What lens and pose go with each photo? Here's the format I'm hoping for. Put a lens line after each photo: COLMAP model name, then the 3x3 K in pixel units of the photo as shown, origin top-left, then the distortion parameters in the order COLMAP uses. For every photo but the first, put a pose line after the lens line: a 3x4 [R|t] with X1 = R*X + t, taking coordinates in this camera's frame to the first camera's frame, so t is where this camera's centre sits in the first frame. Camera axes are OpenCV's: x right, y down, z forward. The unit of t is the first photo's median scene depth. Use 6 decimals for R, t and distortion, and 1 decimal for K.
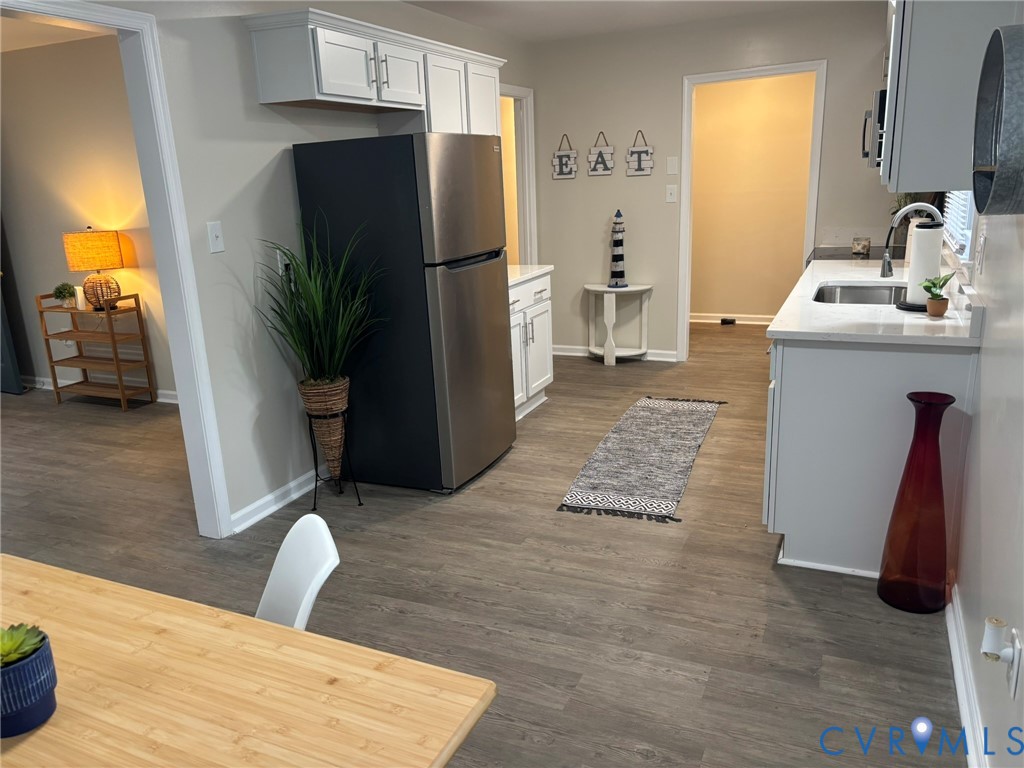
lens RADIAL K [[771.3, 0, 505.7], [0, 771.3, 388.9], [0, 0, 1]] dist [0.053430, -0.064194]
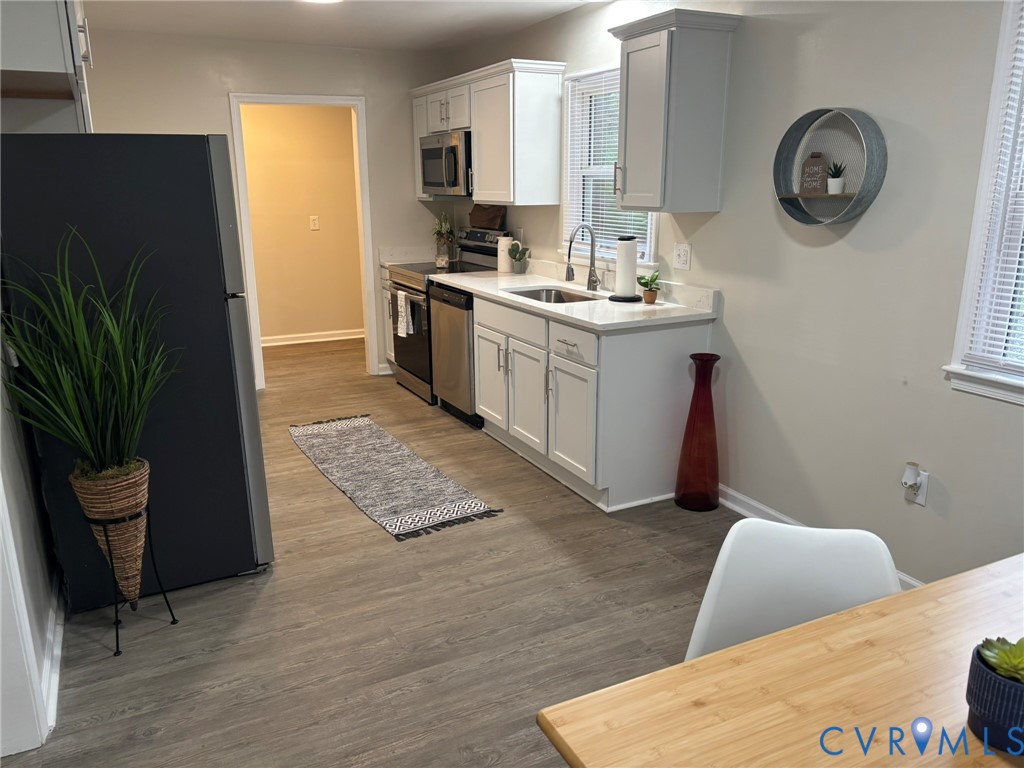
lens RADIAL K [[771.3, 0, 508.9], [0, 771.3, 387.6], [0, 0, 1]] dist [0.053430, -0.064194]
pose [[0.628070, -0.161629, 0.761186, -0.447103], [0.187738, 0.980769, 0.053348, -0.044624], [-0.755171, 0.109397, 0.646336, 0.211730]]
